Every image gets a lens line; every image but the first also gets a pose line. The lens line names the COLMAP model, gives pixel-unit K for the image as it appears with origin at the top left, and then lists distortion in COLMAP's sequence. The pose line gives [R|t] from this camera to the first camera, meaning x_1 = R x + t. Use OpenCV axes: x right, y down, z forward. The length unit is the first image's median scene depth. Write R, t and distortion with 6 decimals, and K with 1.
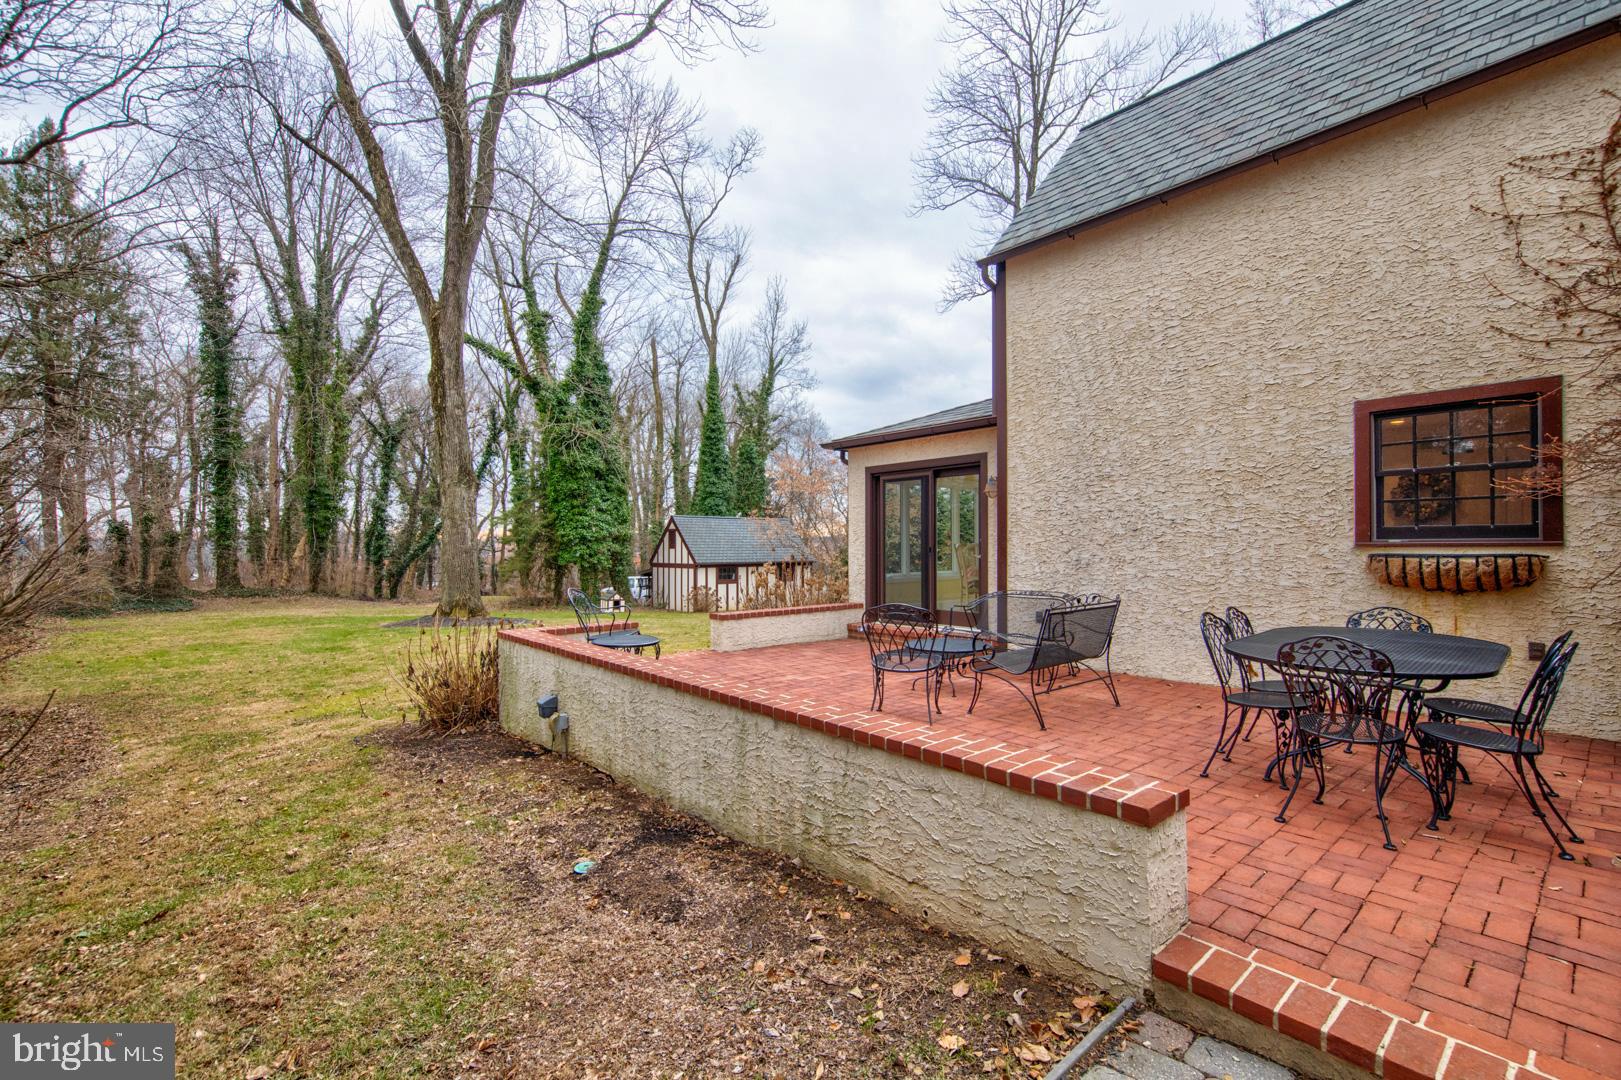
lens RADIAL K [[700.8, 0, 809.8], [0, 700.8, 544.3], [0, 0, 1]] dist [0.003402, 0.000005]
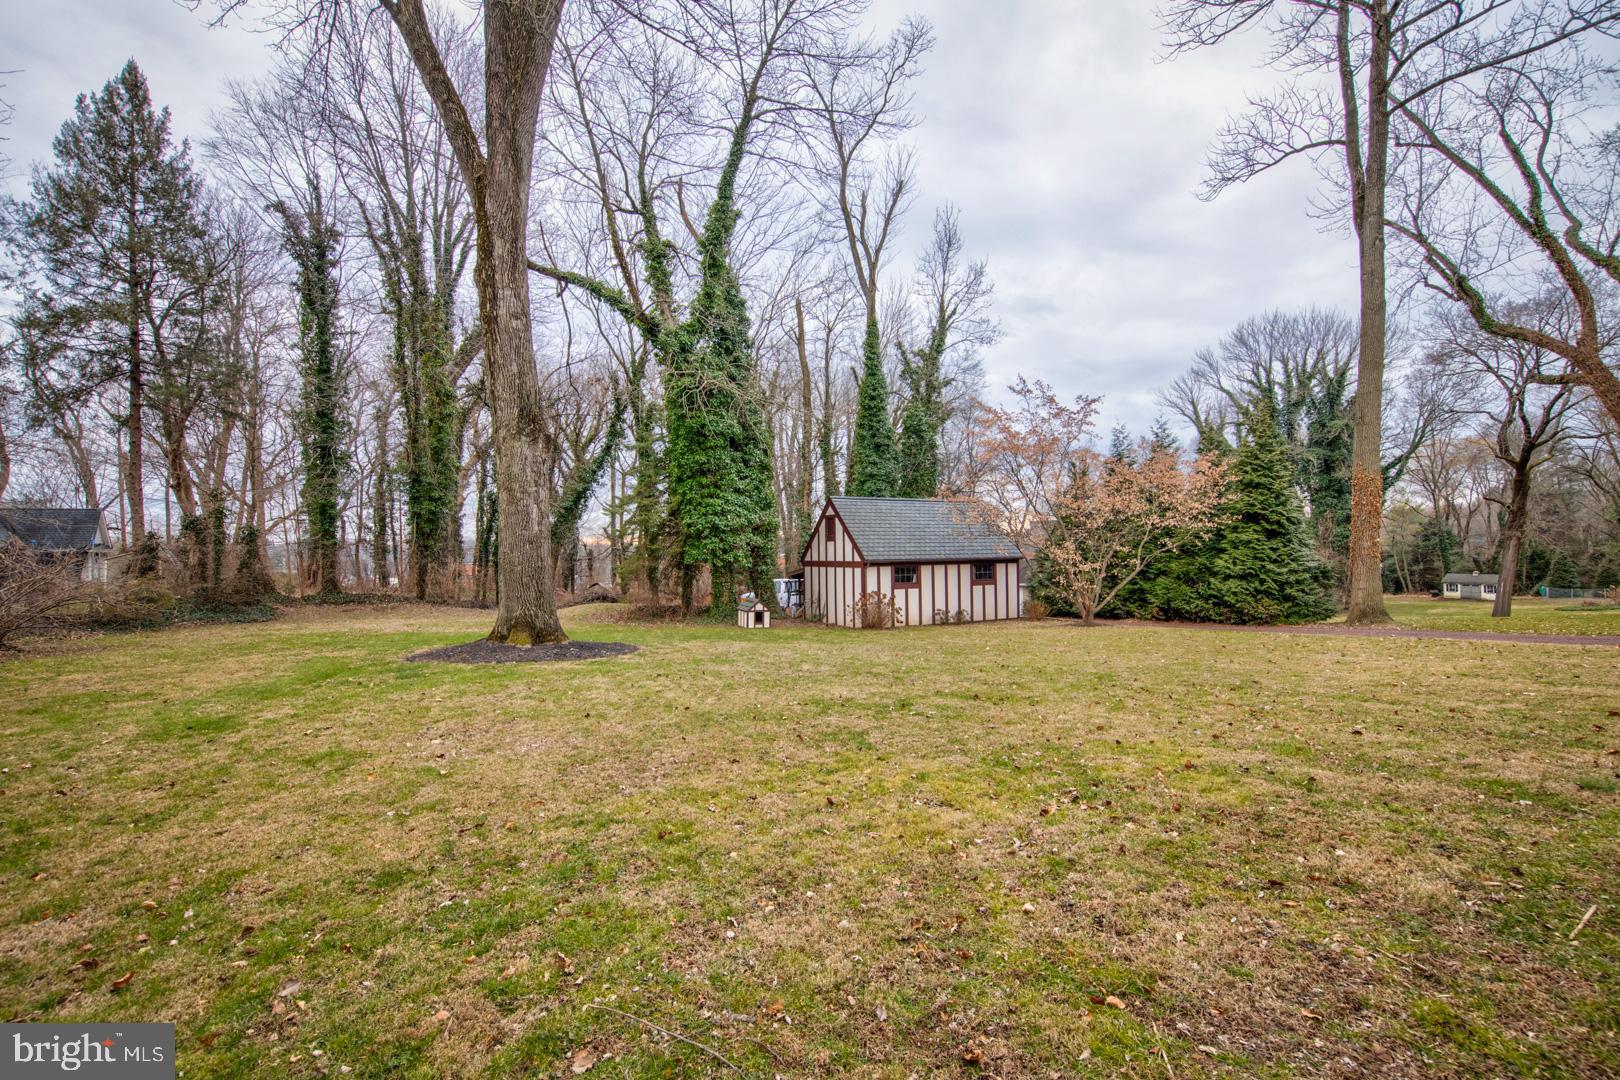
lens RADIAL K [[700.4, 0, 811.9], [0, 700.4, 540.8], [0, 0, 1]] dist [0.003402, 0.000005]
pose [[0.980816, -0.012956, -0.194505, -0.070696], [0.011443, 0.999895, -0.008903, 0.011892], [0.194600, 0.006506, 0.980861, 0.265161]]
